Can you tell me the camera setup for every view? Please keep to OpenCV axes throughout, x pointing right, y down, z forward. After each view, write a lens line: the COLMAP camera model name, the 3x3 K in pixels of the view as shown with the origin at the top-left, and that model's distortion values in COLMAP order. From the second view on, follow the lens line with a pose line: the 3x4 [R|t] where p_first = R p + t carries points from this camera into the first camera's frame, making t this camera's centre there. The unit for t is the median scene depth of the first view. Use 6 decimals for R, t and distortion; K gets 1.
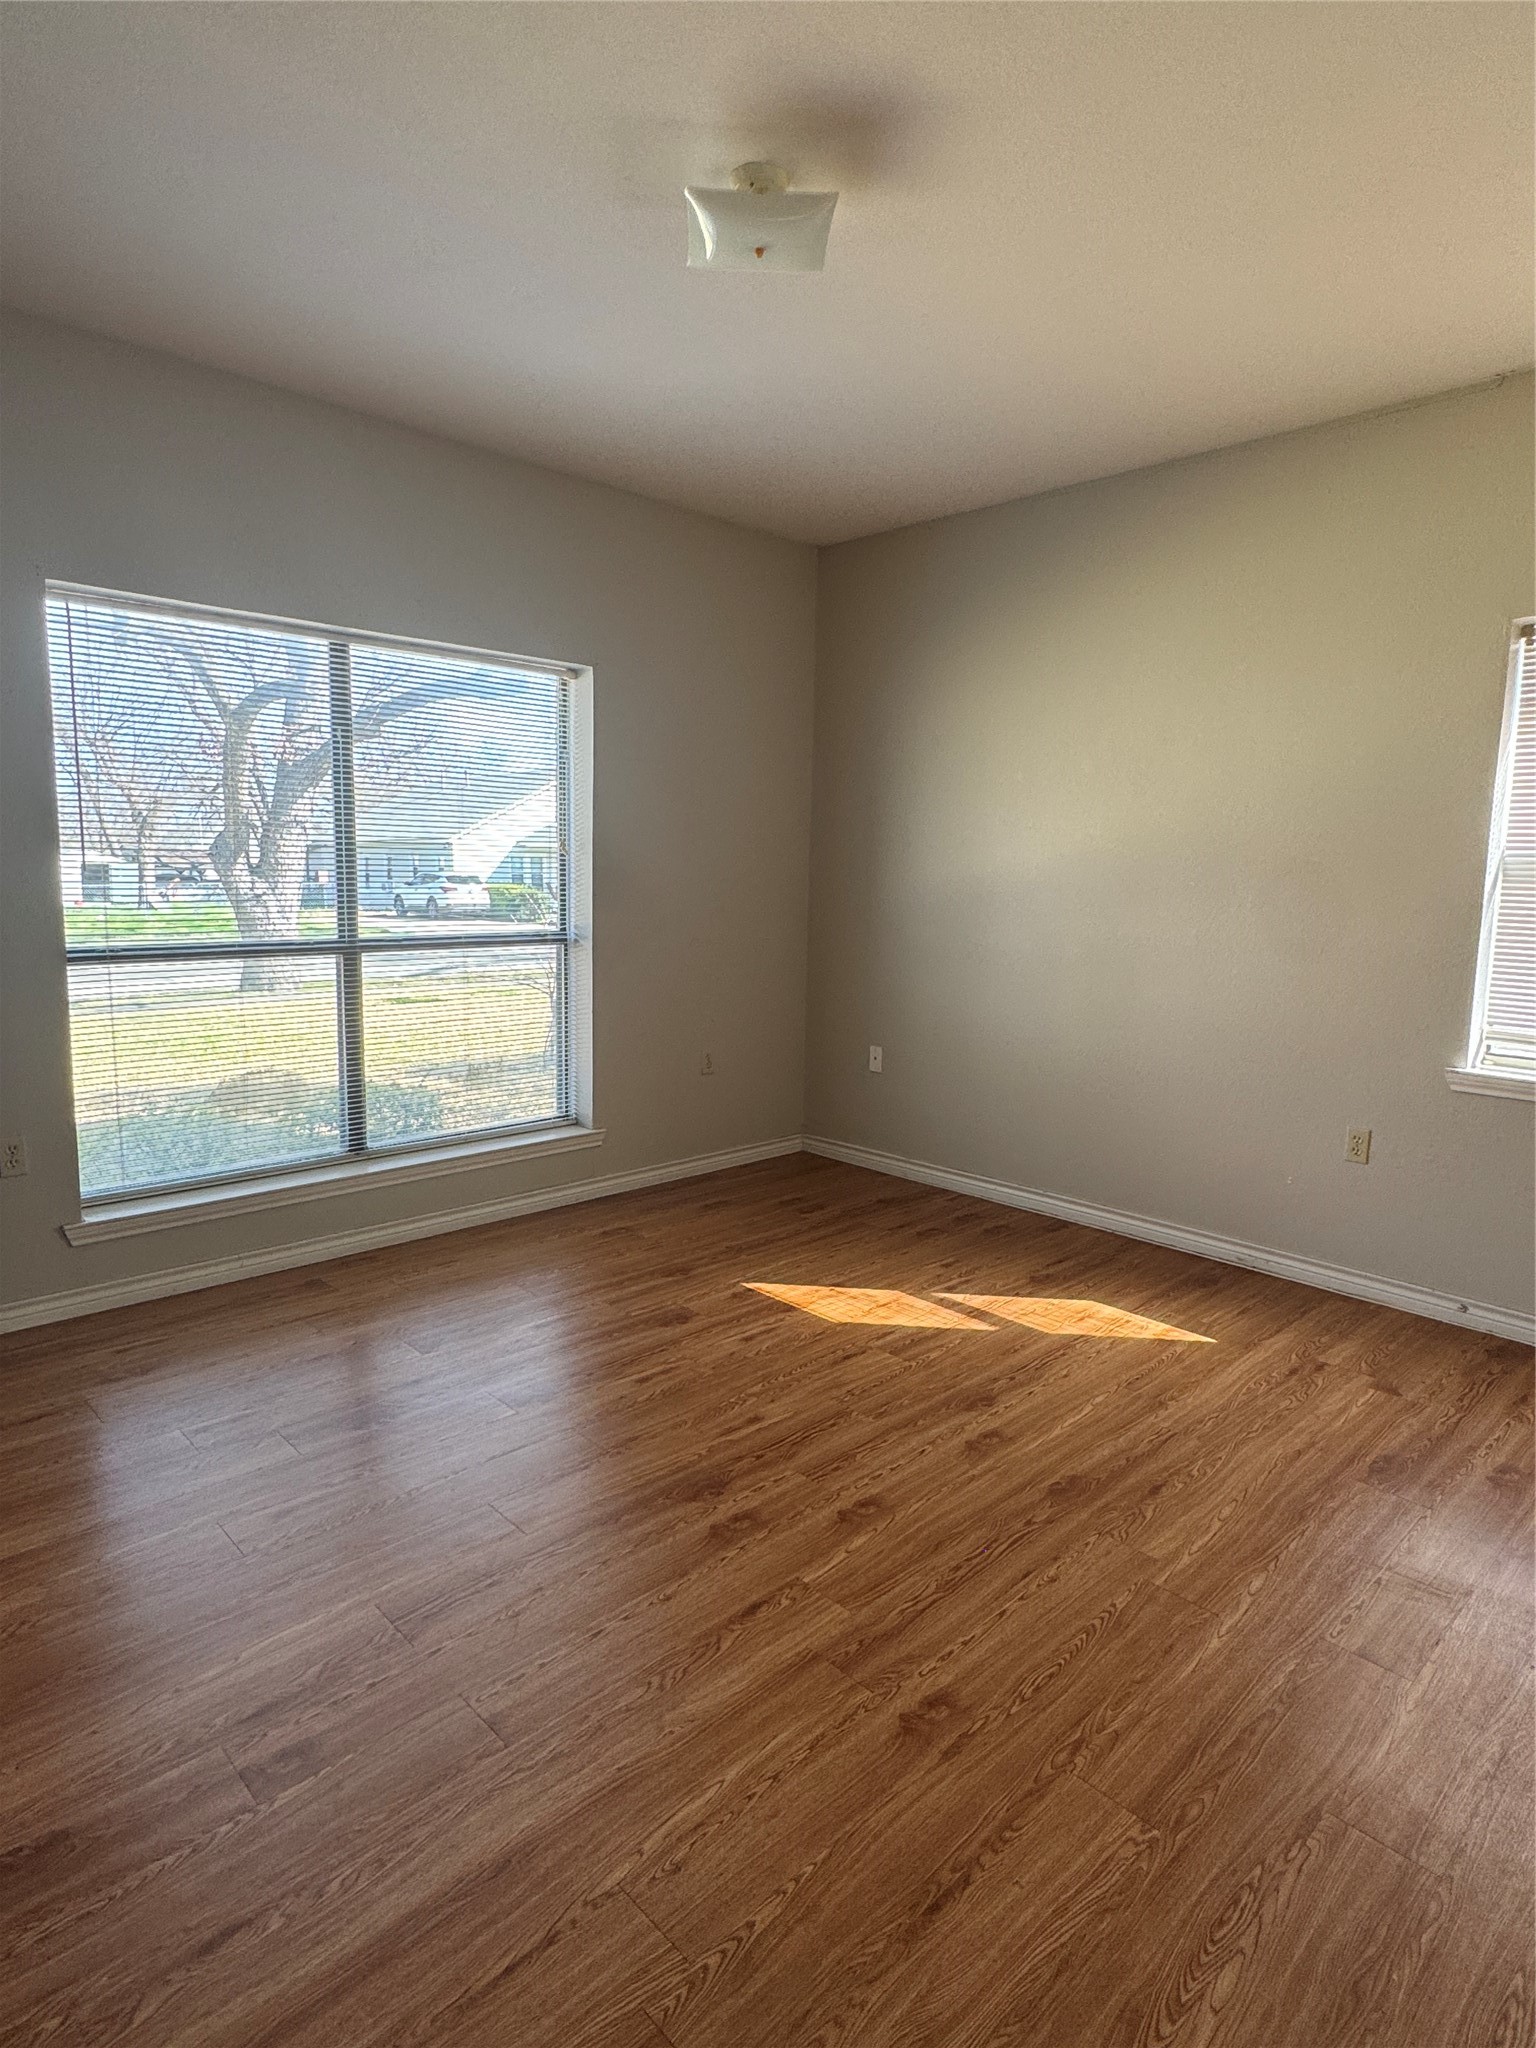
lens RADIAL K [[1137.7, 0, 765.5], [0, 1137.7, 1021.3], [0, 0, 1]] dist [-0.006394, 0.001470]
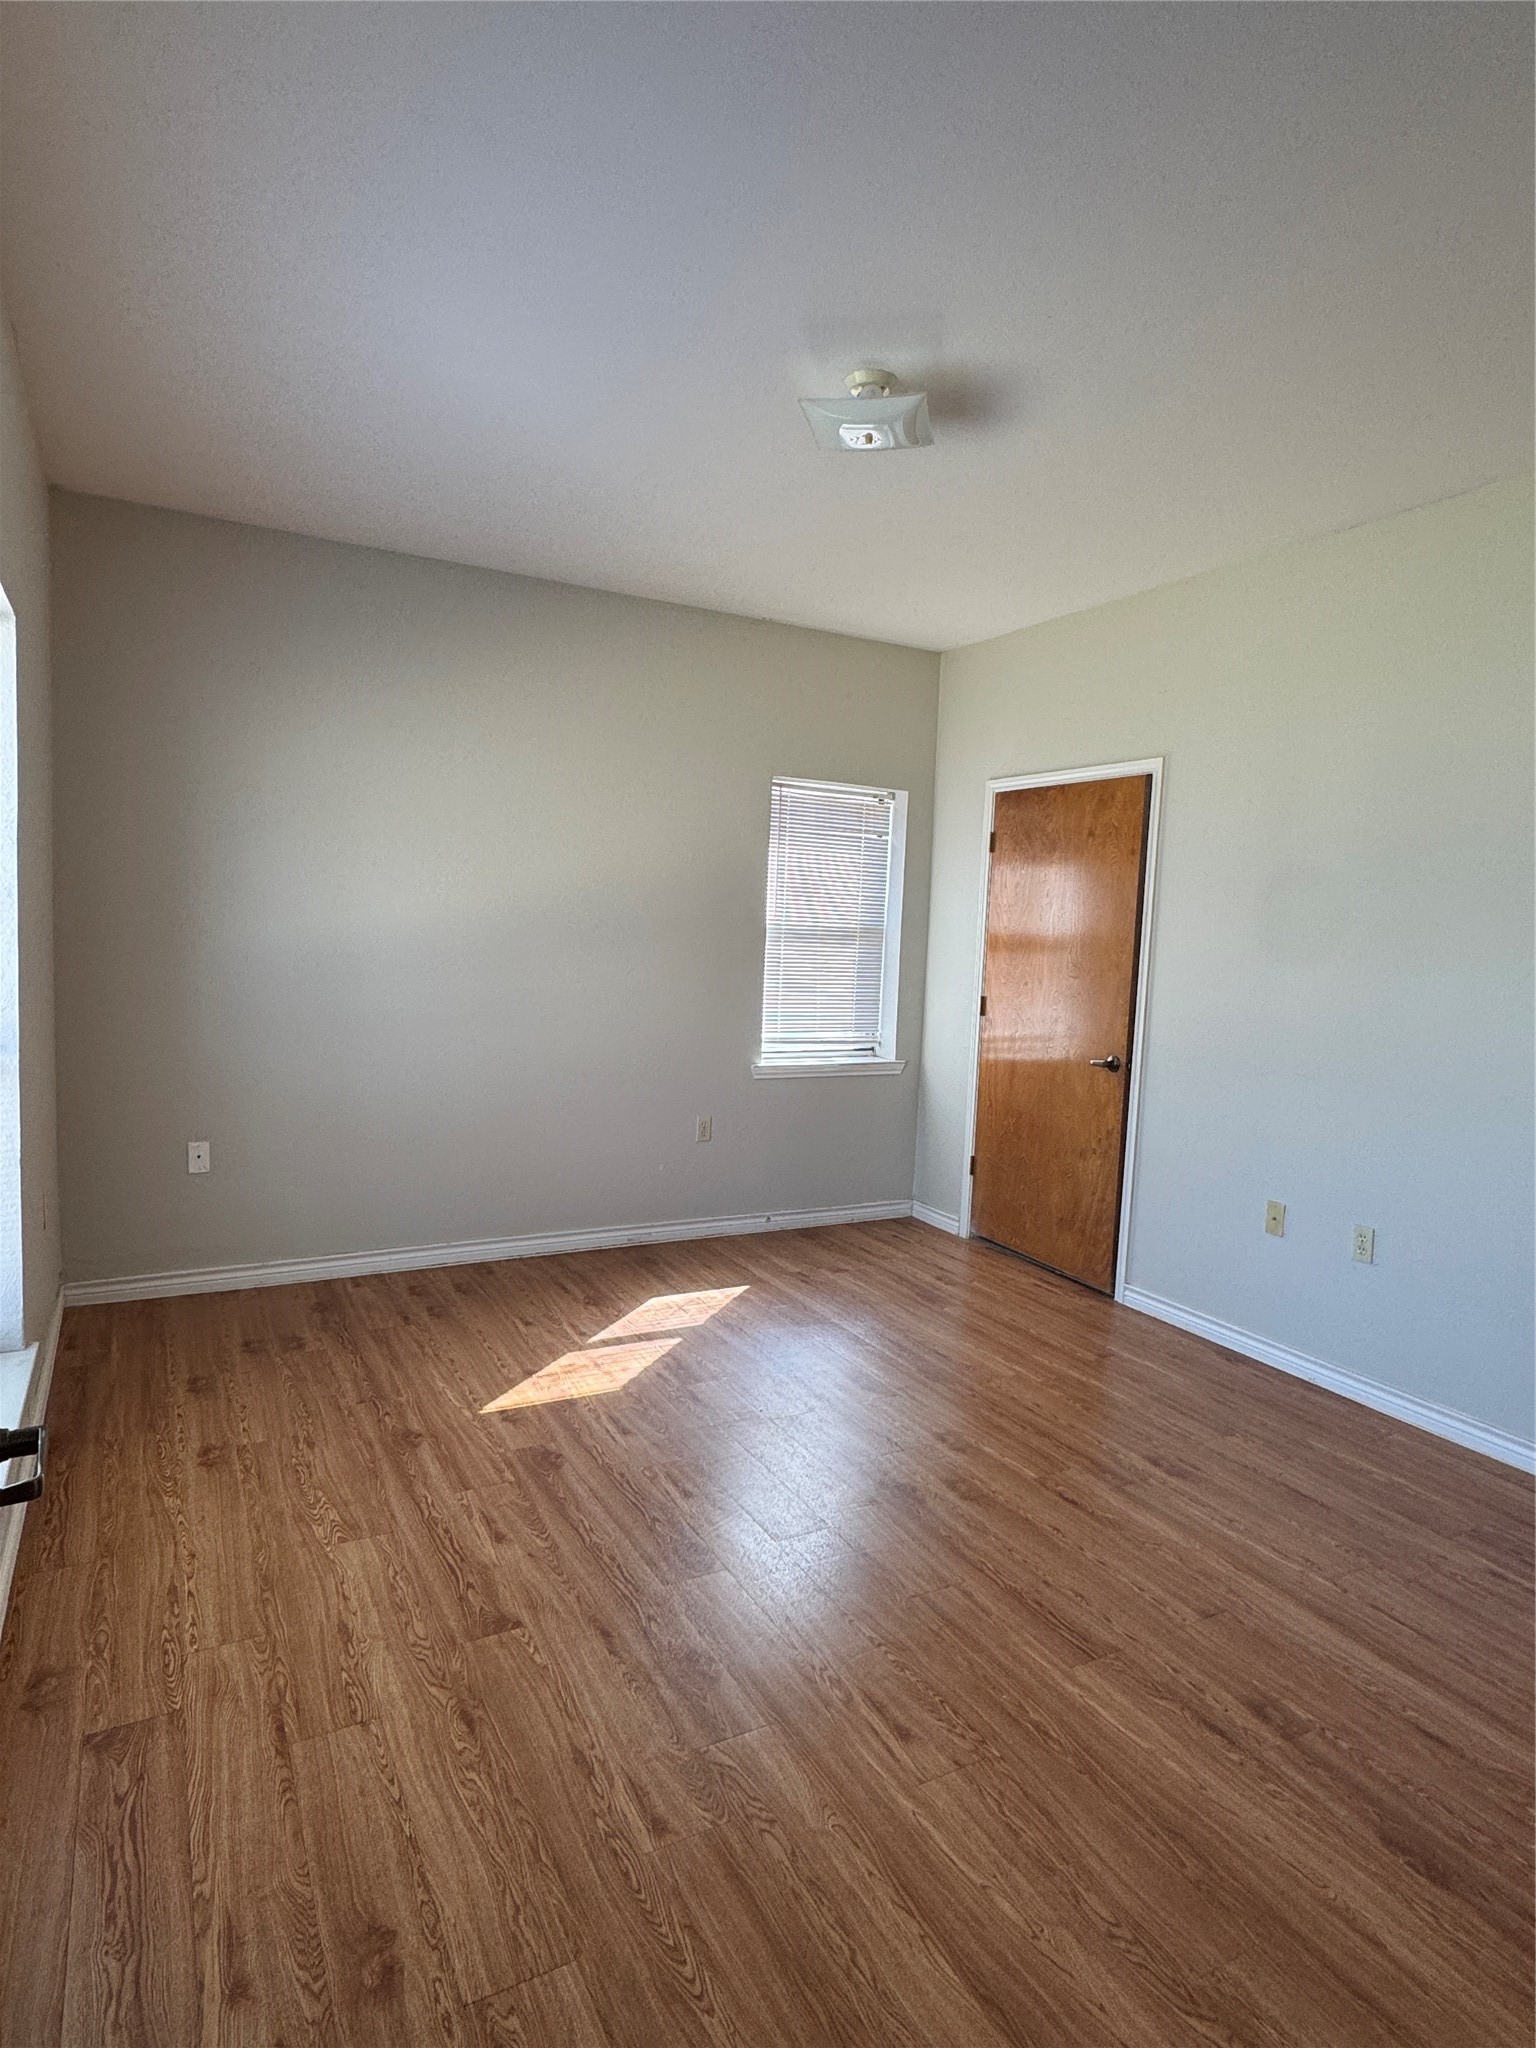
lens RADIAL K [[1137.7, 0, 765.5], [0, 1137.7, 1021.3], [0, 0, 1]] dist [-0.006394, 0.001470]
pose [[0.265685, -0.090667, 0.959787, -0.805851], [0.097002, 0.993029, 0.066956, -0.112108], [-0.959167, 0.075312, 0.272628, 0.541362]]
